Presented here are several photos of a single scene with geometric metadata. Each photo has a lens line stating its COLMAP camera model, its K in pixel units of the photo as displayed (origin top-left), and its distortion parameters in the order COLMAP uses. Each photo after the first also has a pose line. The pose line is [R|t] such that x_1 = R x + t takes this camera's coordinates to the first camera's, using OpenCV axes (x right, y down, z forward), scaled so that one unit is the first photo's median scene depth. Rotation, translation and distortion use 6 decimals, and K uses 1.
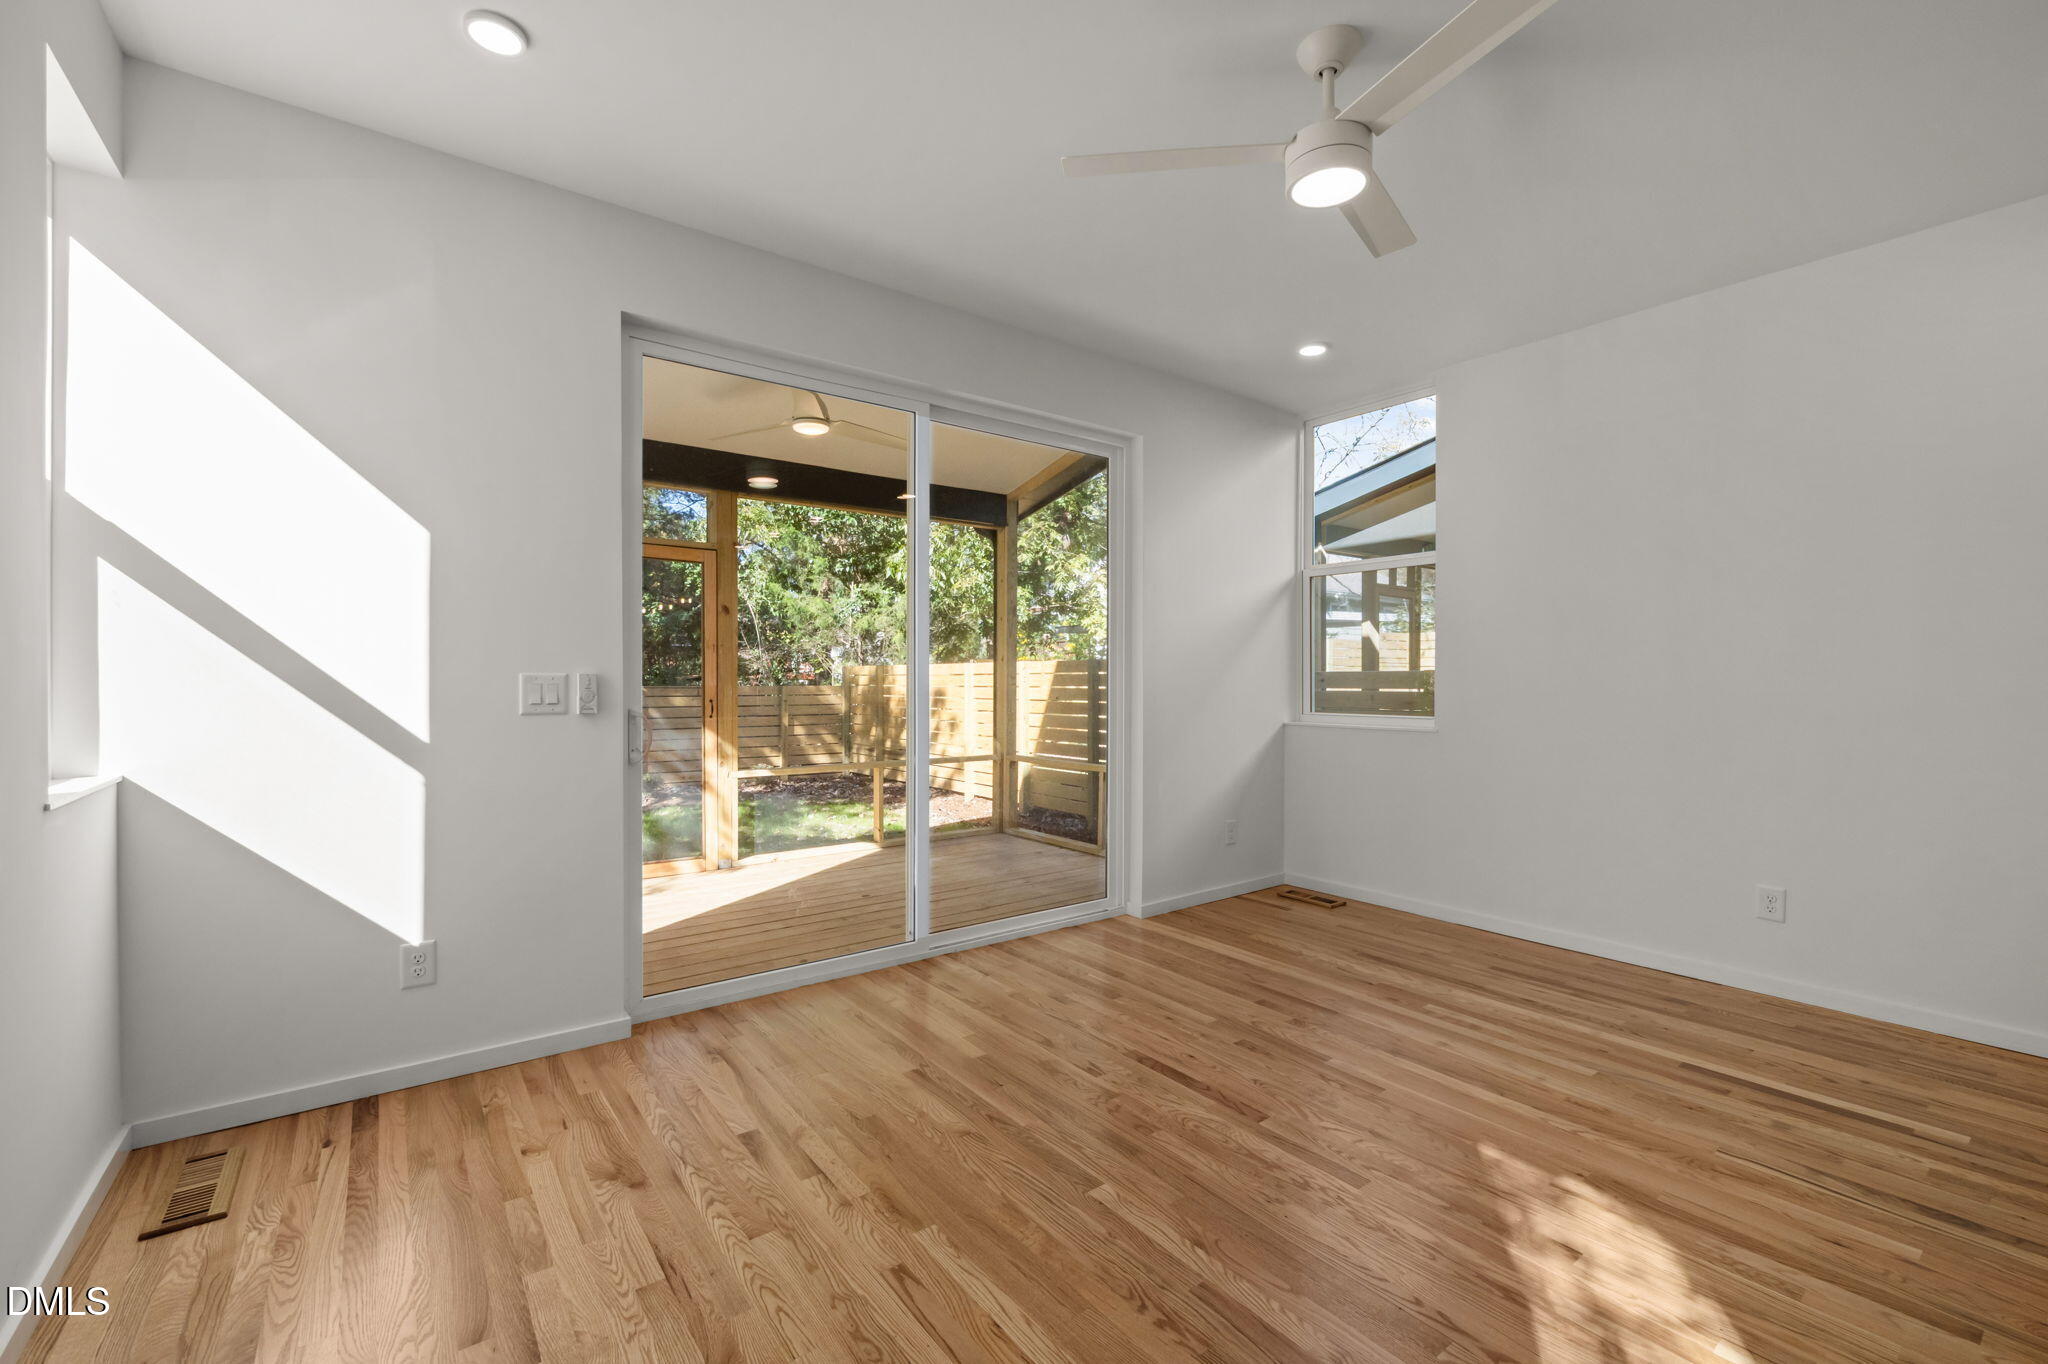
lens RADIAL K [[869.1, 0, 1019.9], [0, 869.1, 673.2], [0, 0, 1]] dist [-0.000734, 0.000284]
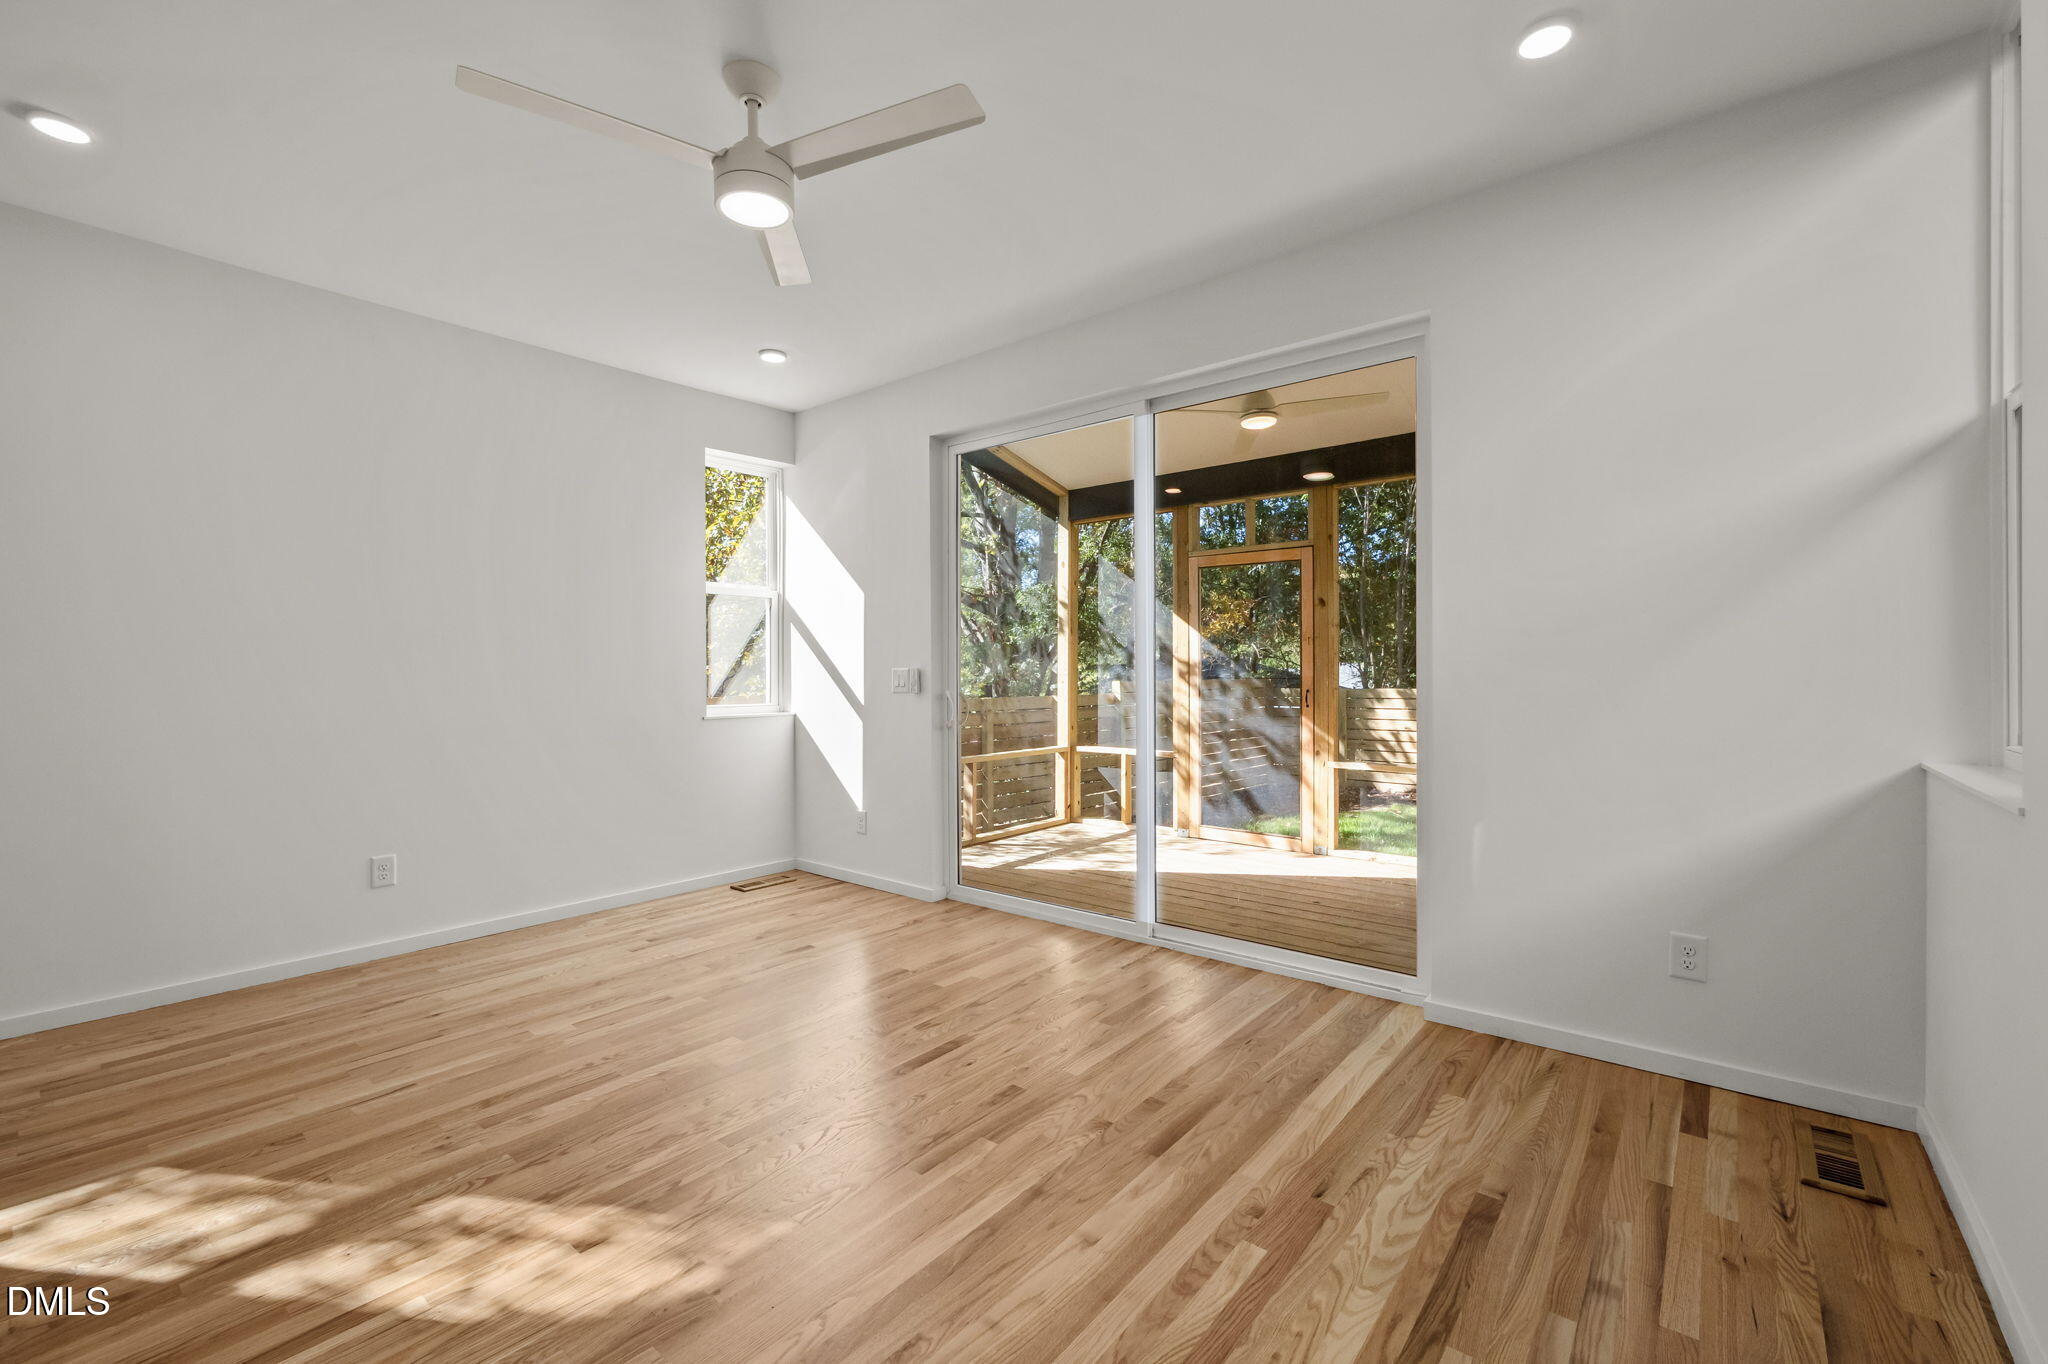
lens RADIAL K [[826.8, 0, 980.9], [0, 826.8, 698.3], [0, 0, 1]] dist [-0.019252, 0.000370]
pose [[0.222609, 0.030204, -0.974440, 0.892409], [0.011558, 0.999368, 0.033617, 0.003583], [0.974839, -0.018746, 0.222119, 0.676039]]
